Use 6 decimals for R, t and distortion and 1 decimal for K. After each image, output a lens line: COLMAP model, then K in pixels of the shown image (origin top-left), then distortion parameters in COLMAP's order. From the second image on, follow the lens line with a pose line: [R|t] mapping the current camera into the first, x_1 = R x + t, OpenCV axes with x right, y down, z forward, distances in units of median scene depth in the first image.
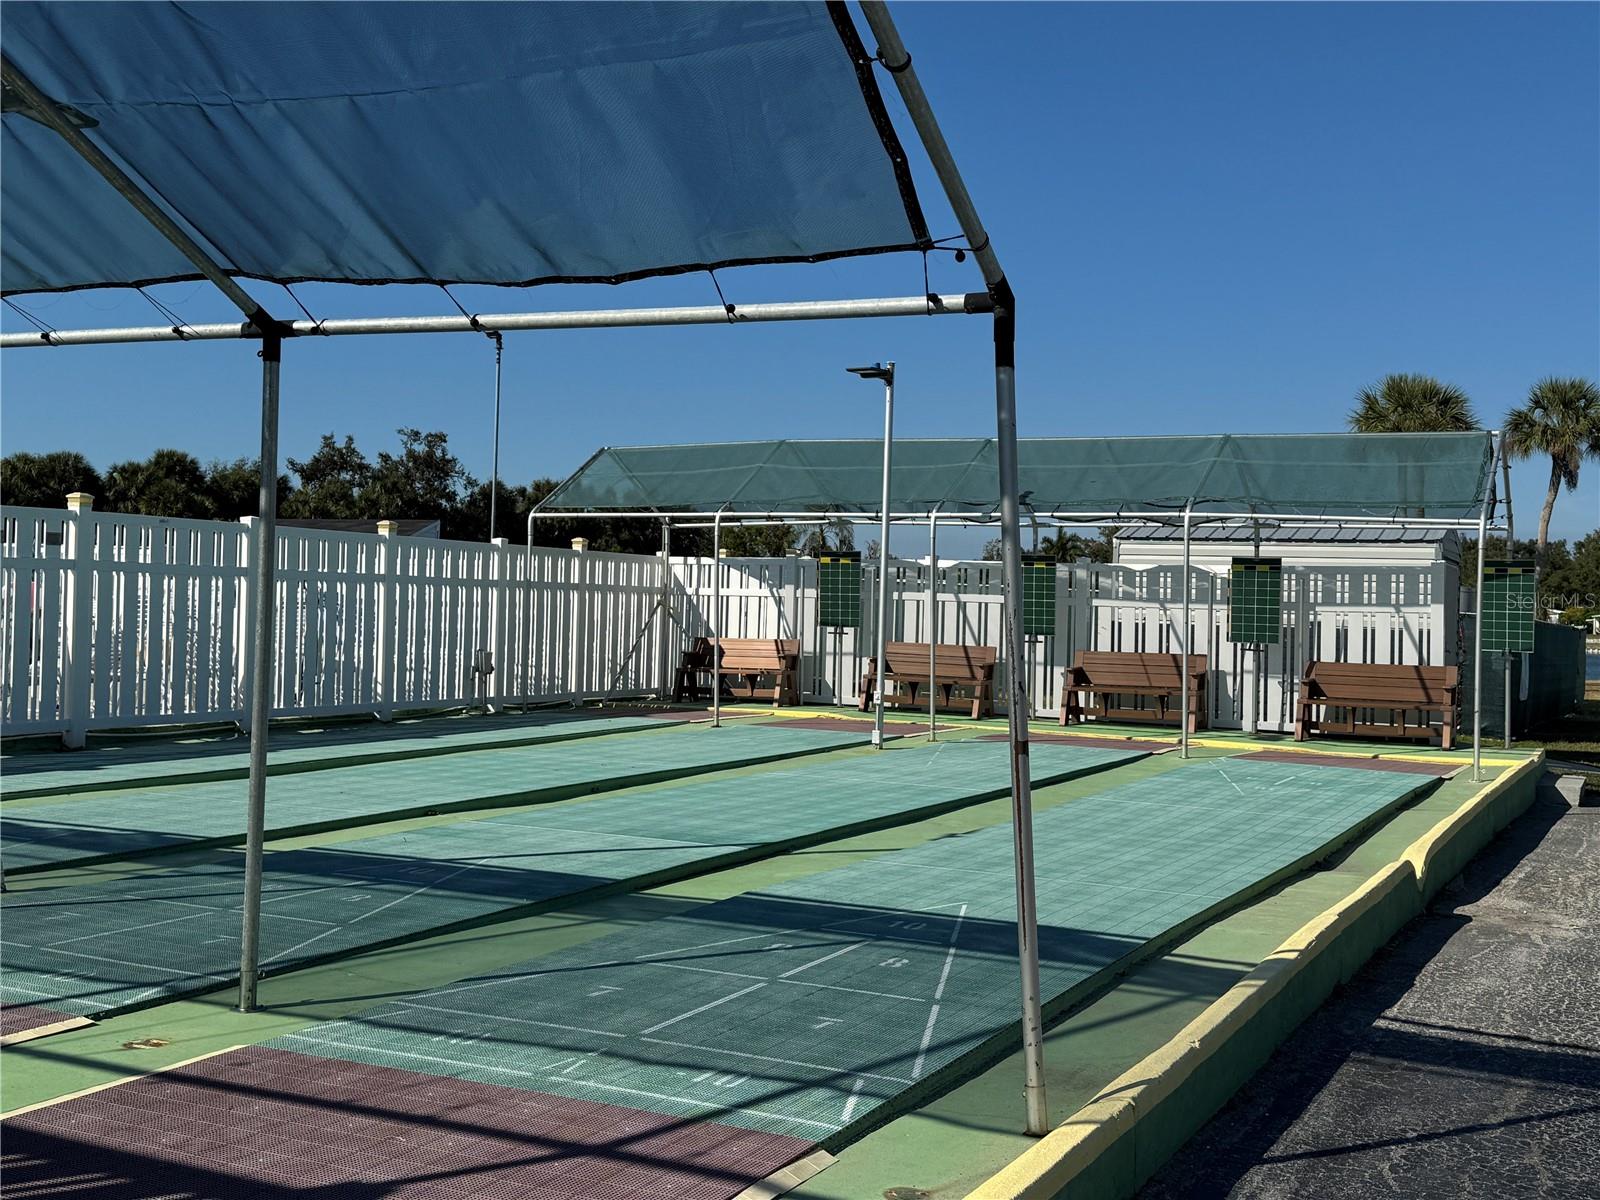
lens RADIAL K [[1755.0, 0, 835.8], [0, 1755.0, 603.1], [0, 0, 1]] dist [0.164175, -0.255202]
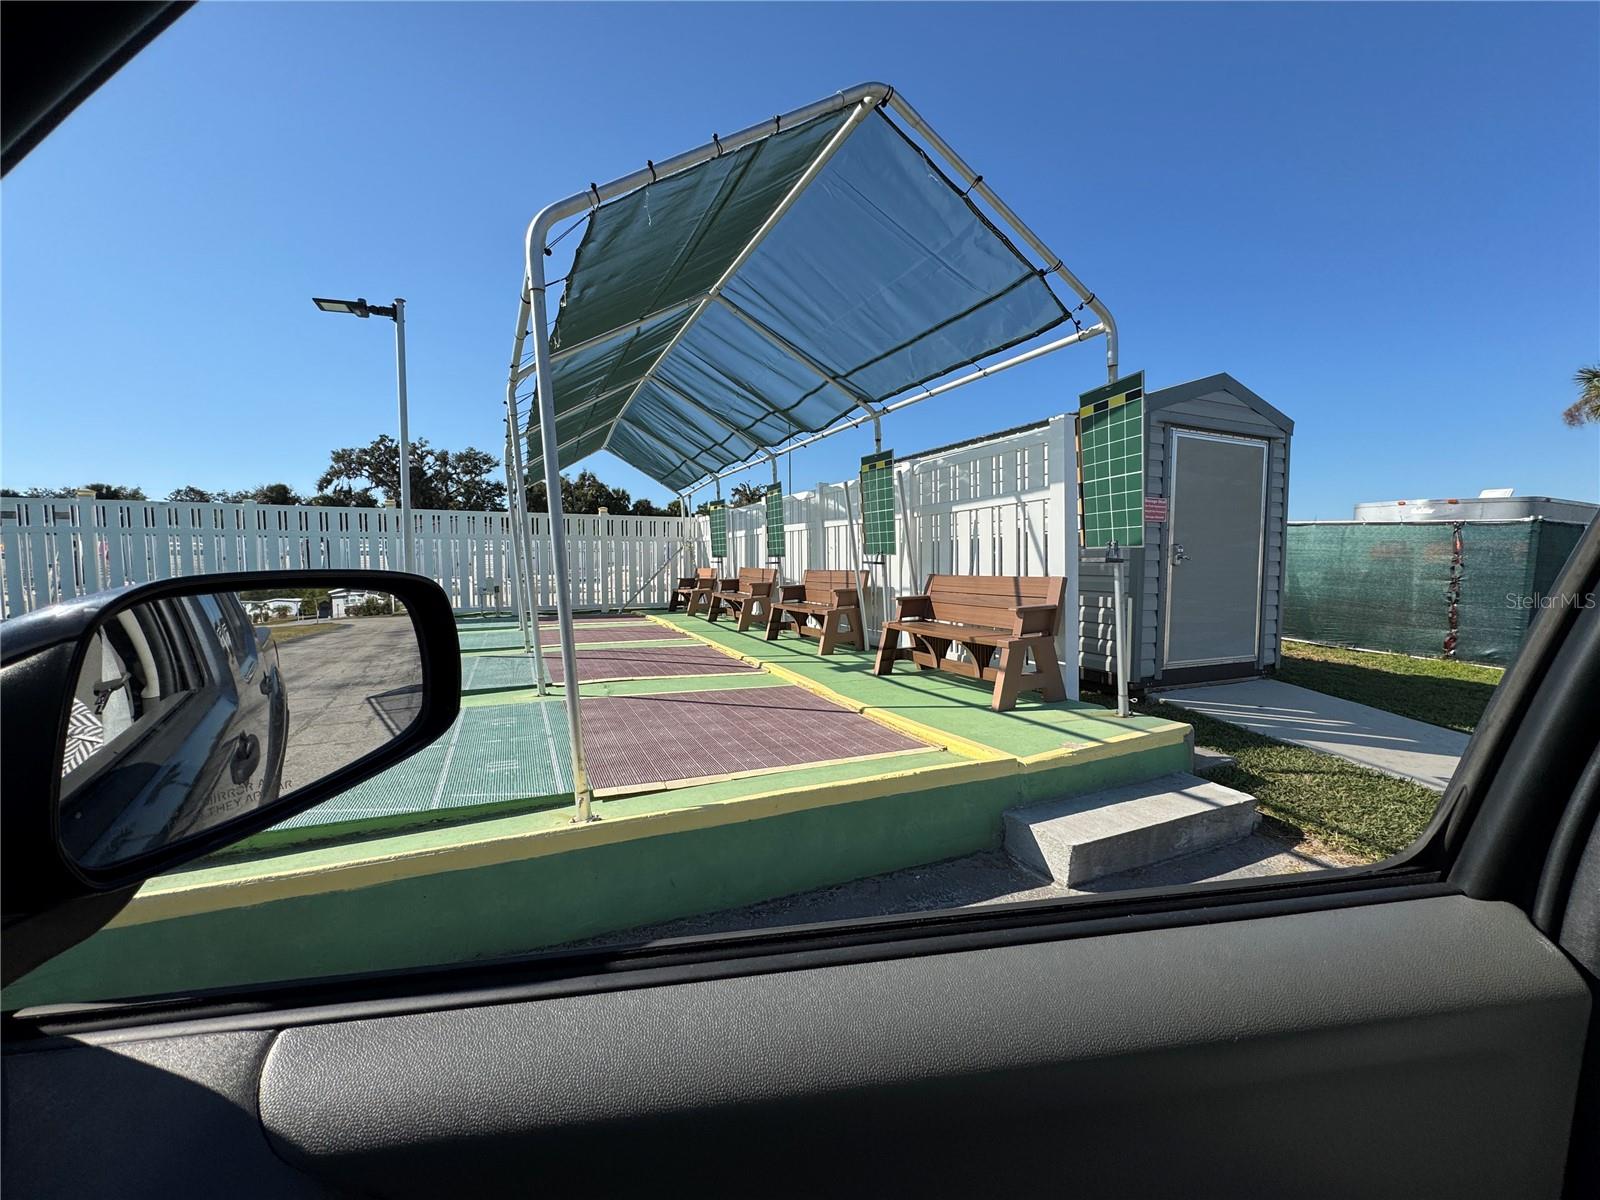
lens RADIAL K [[643.1, 0, 803.0], [0, 643.1, 597.8], [0, 0, 1]] dist [0.000913, 0.000560]
pose [[0.762764, 0.005751, -0.646651, 0.473595], [0.022805, 0.999099, 0.035786, 0.036319], [0.646274, -0.042043, 0.761946, 0.855836]]
